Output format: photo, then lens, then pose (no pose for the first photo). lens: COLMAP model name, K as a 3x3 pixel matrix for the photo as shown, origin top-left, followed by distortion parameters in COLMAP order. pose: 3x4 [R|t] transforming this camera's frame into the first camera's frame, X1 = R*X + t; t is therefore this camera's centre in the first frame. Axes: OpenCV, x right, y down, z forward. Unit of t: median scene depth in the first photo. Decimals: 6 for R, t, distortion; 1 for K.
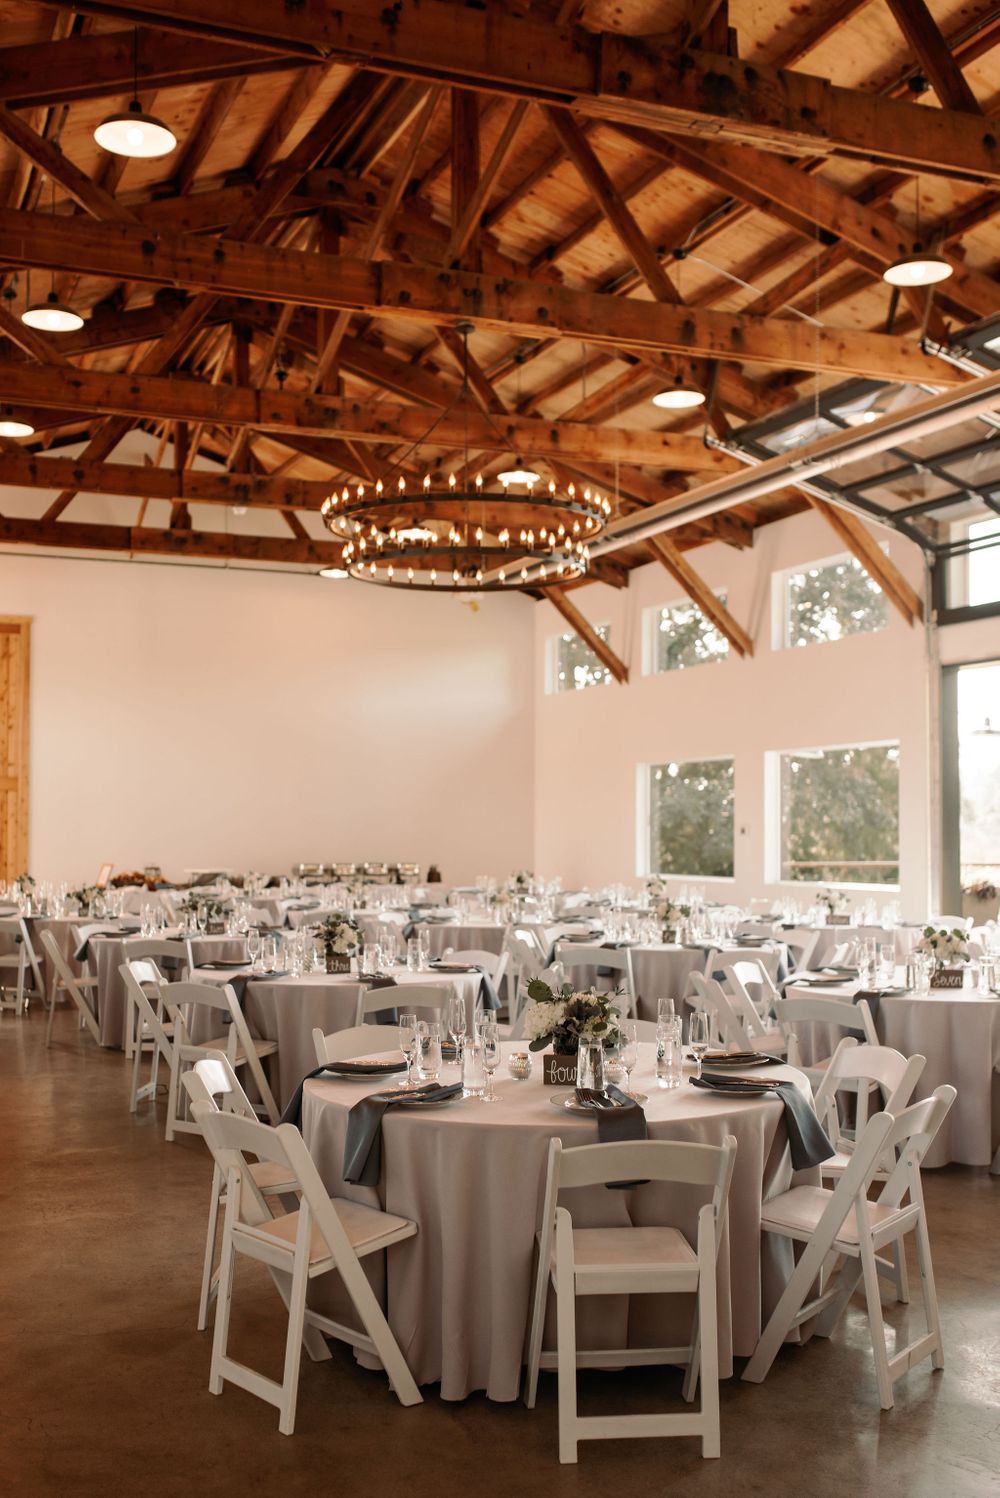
lens RADIAL K [[1549.2, 0, 500.0], [0, 1549.2, 749.0], [0, 0, 1]] dist [-0.000743, -0.004841]
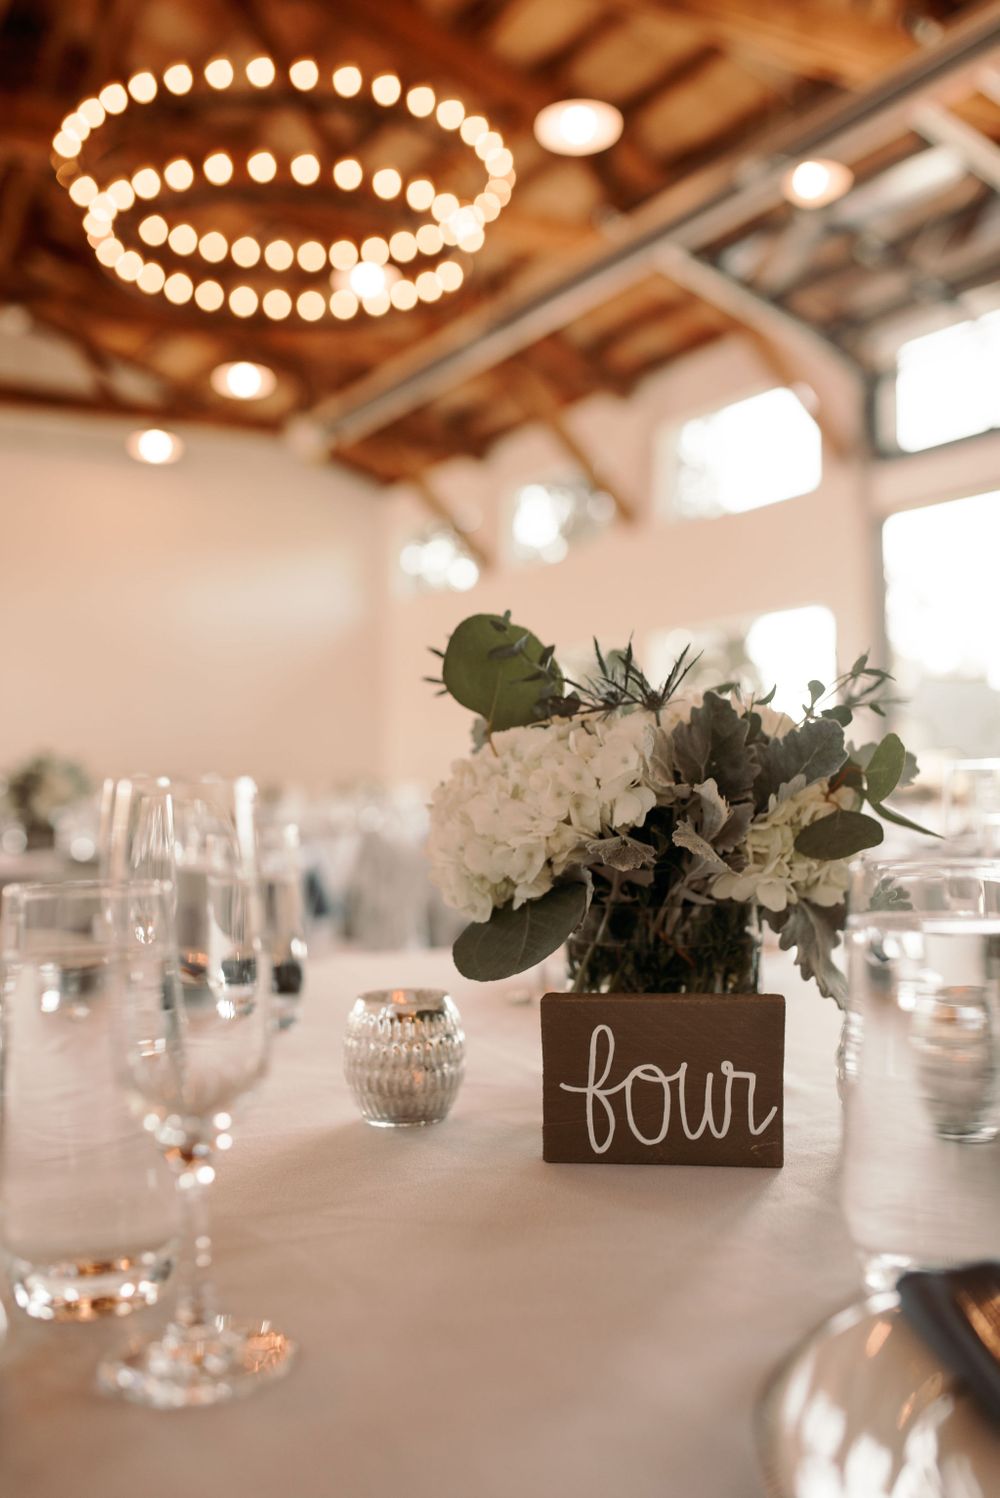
lens RADIAL K [[1407.9, 0, 500.0], [0, 1407.9, 749.0], [0, 0, 1]] dist [0.016991, 0.005835]
pose [[0.995584, -0.015718, 0.092547, 0.008971], [0.012000, 0.999104, 0.040589, 0.155663], [-0.093102, -0.039299, 0.994881, 0.805543]]
